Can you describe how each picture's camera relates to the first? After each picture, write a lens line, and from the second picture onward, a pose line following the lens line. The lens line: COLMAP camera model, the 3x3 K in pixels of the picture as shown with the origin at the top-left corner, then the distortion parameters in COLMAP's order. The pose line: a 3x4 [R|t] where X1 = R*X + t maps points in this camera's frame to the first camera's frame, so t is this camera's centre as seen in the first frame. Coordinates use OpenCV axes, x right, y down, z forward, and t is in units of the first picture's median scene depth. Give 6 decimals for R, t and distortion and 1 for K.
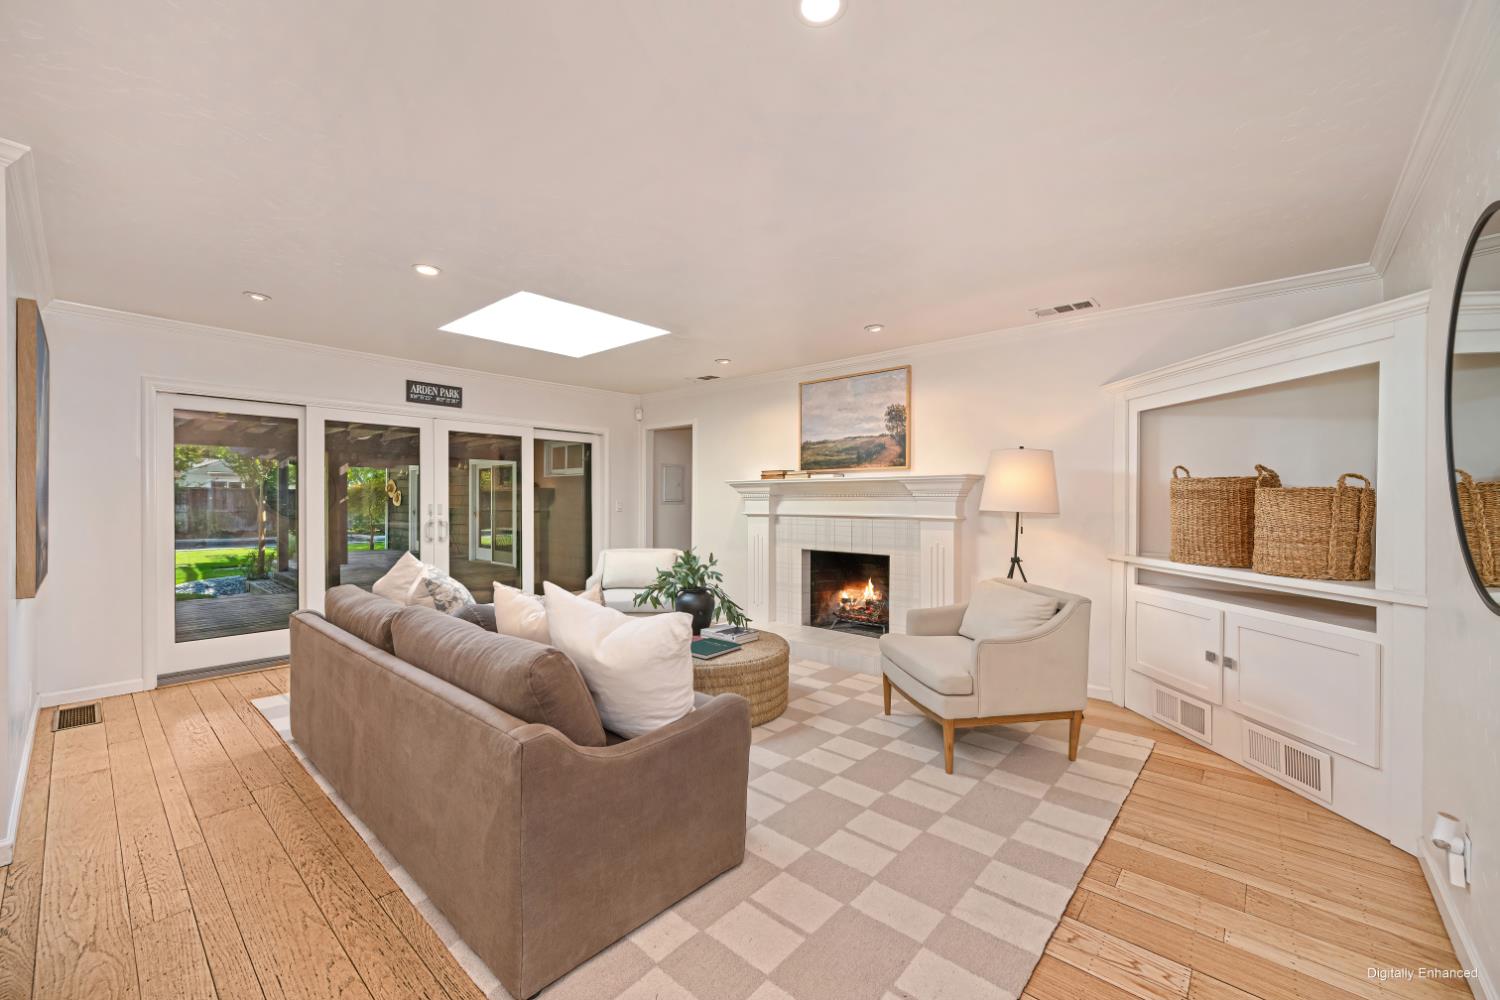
lens RADIAL K [[591.7, 0, 744.0], [0, 591.7, 504.5], [0, 0, 1]] dist [0.000829, -0.001235]
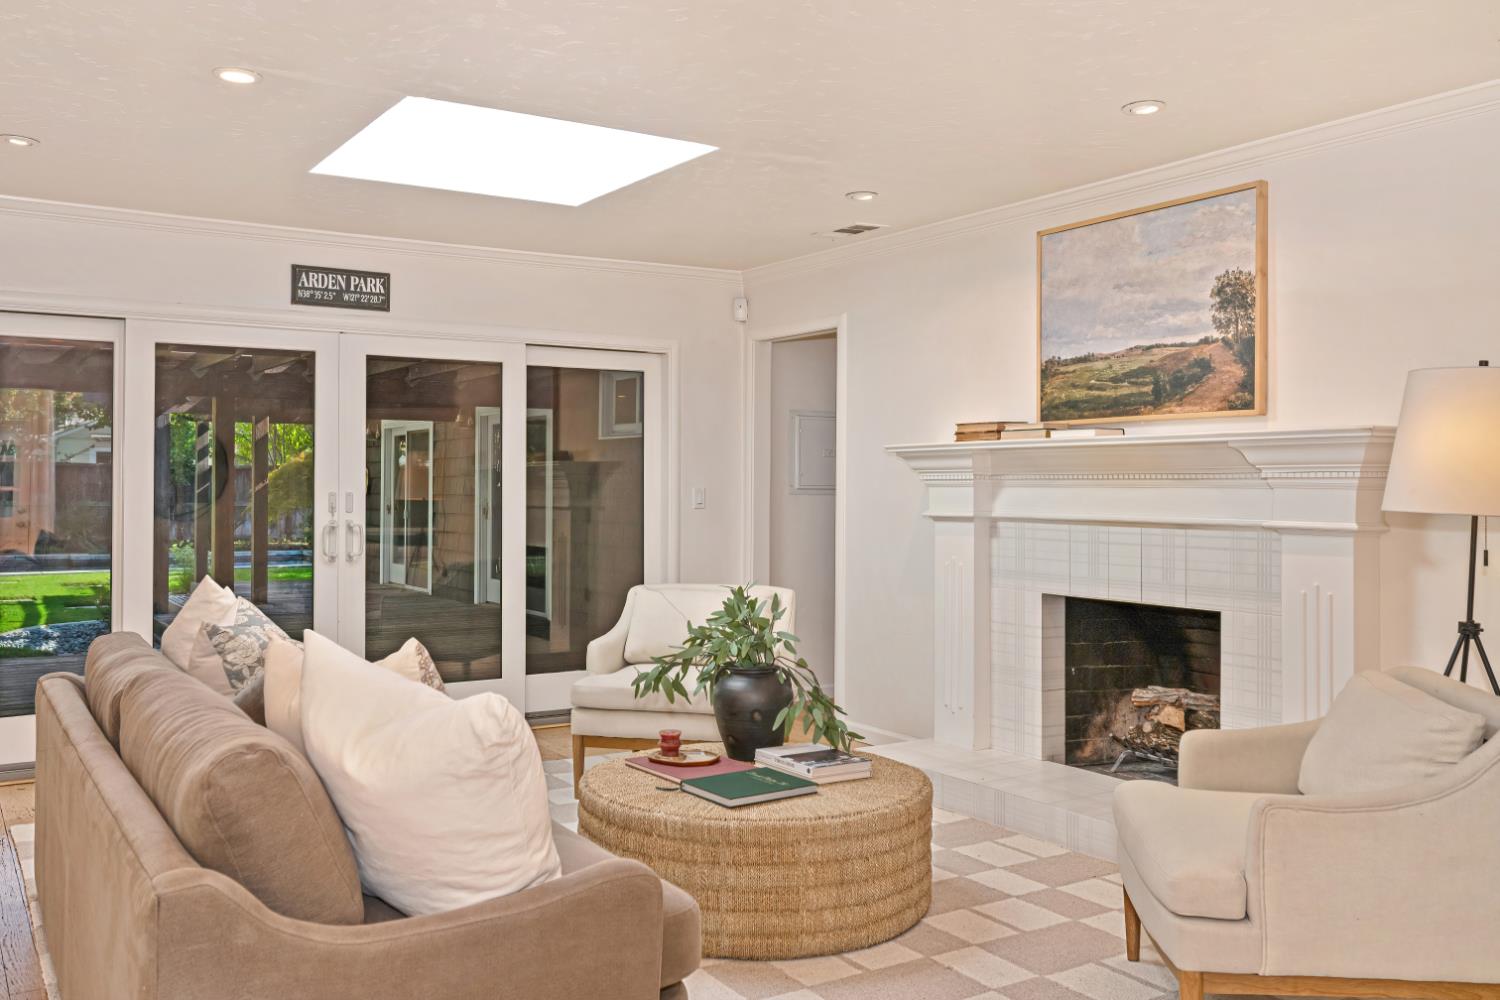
lens RADIAL K [[1287.0, 0, 739.7], [0, 1287.0, 471.3], [0, 0, 1]] dist [-0.006183, 0.005235]
pose [[0.962406, -0.001785, -0.271611, 0.162792], [-0.003498, 0.999814, -0.018965, 0.000776], [0.271594, 0.019202, 0.962220, -0.025990]]
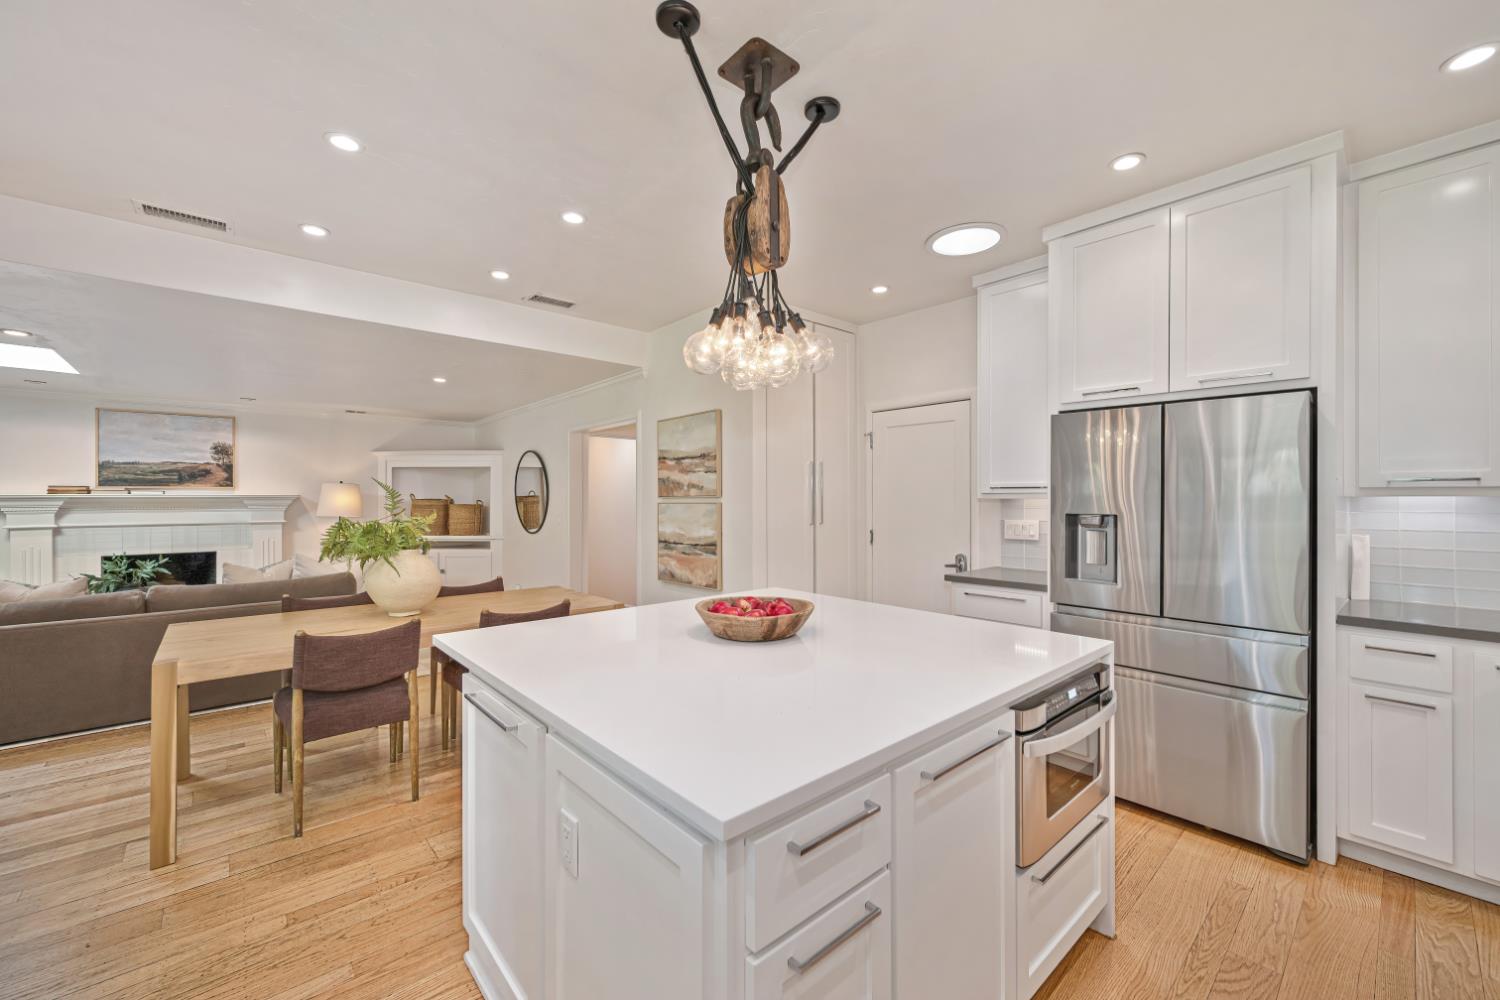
lens RADIAL K [[591.7, 0, 749.4], [0, 591.7, 497.7], [0, 0, 1]] dist [0.000829, -0.001235]
pose [[0.112599, -0.001289, 0.993640, -0.998274], [0.011040, 0.999939, 0.000046, -0.025444], [-0.993579, 0.010965, 0.112607, -0.395666]]
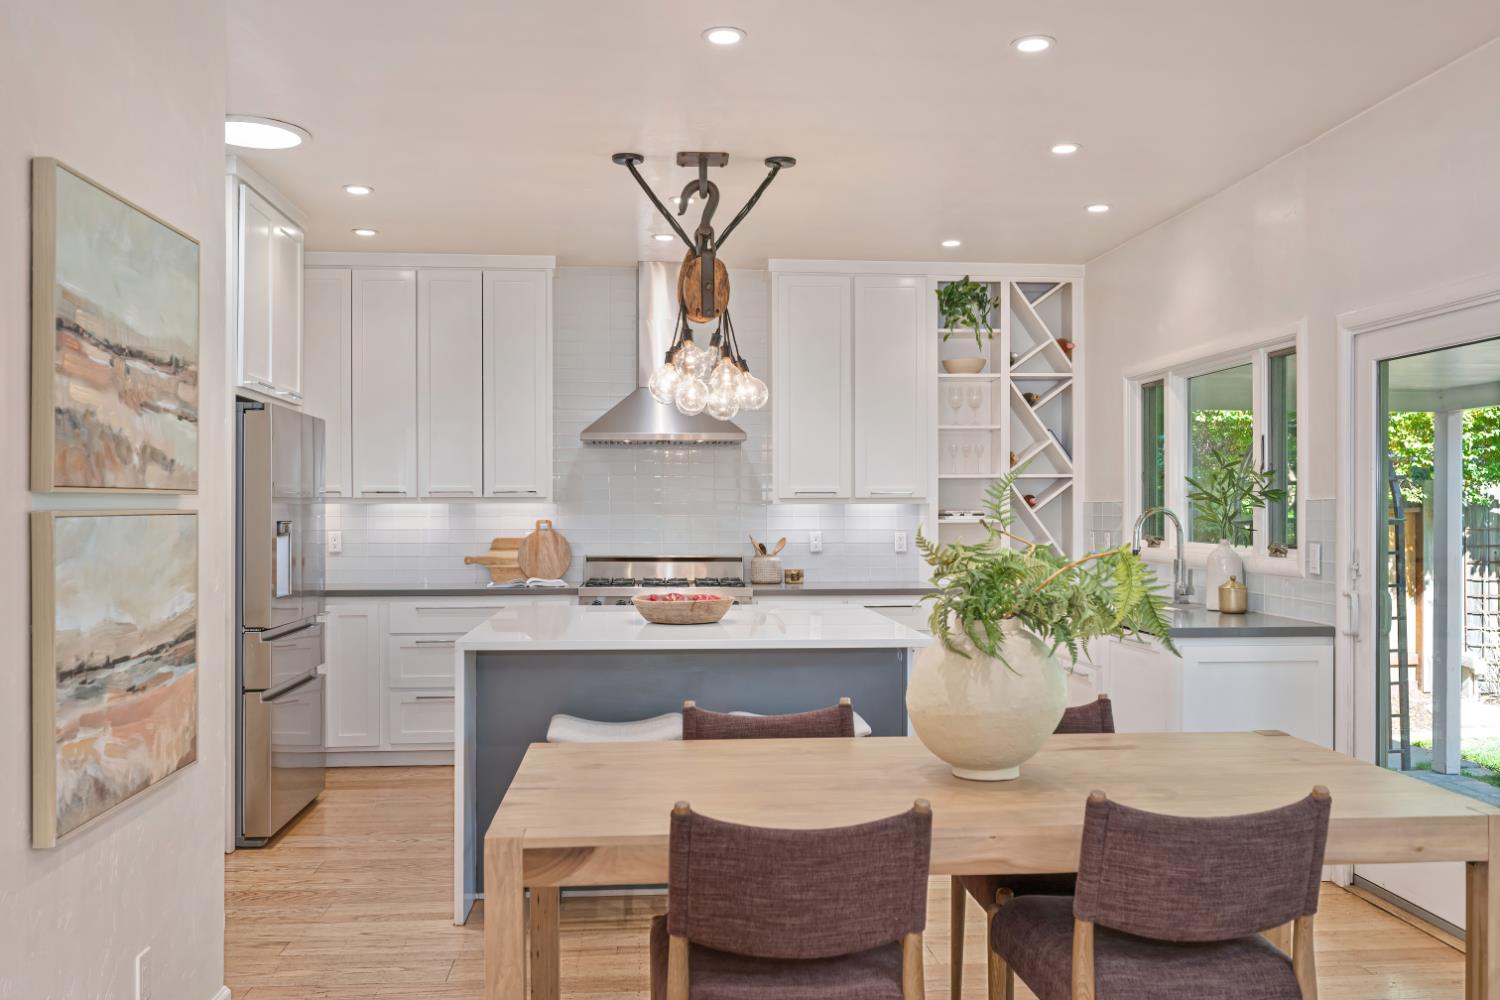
lens RADIAL K [[1287.0, 0, 774.2], [0, 1287.0, 510.4], [0, 0, 1]] dist [-0.006183, 0.005235]
pose [[-0.683473, -0.001885, -0.729973, 0.160006], [-0.008181, 0.999954, 0.005078, -0.024450], [0.729930, 0.009442, -0.683457, 0.427981]]
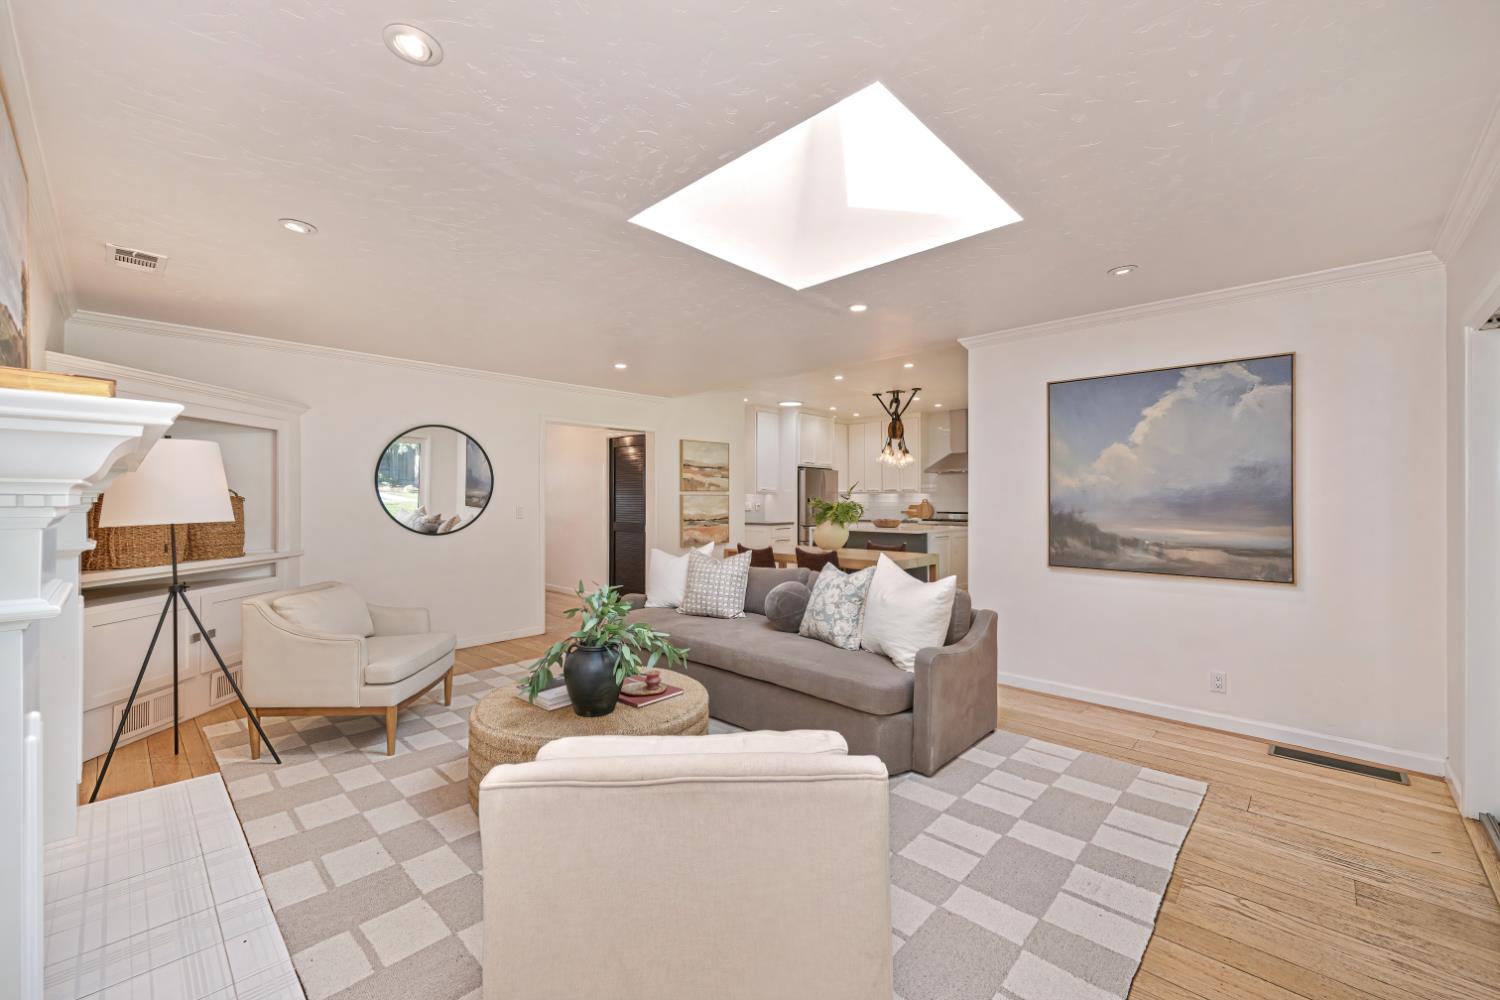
lens RADIAL K [[591.7, 0, 763.1], [0, 591.7, 502.2], [0, 0, 1]] dist [0.000829, -0.001235]
pose [[-0.999867, -0.001225, 0.016255, -0.244133], [-0.001004, 0.999907, 0.013565, -0.020172], [-0.016271, 0.013547, -0.999776, 1.370353]]
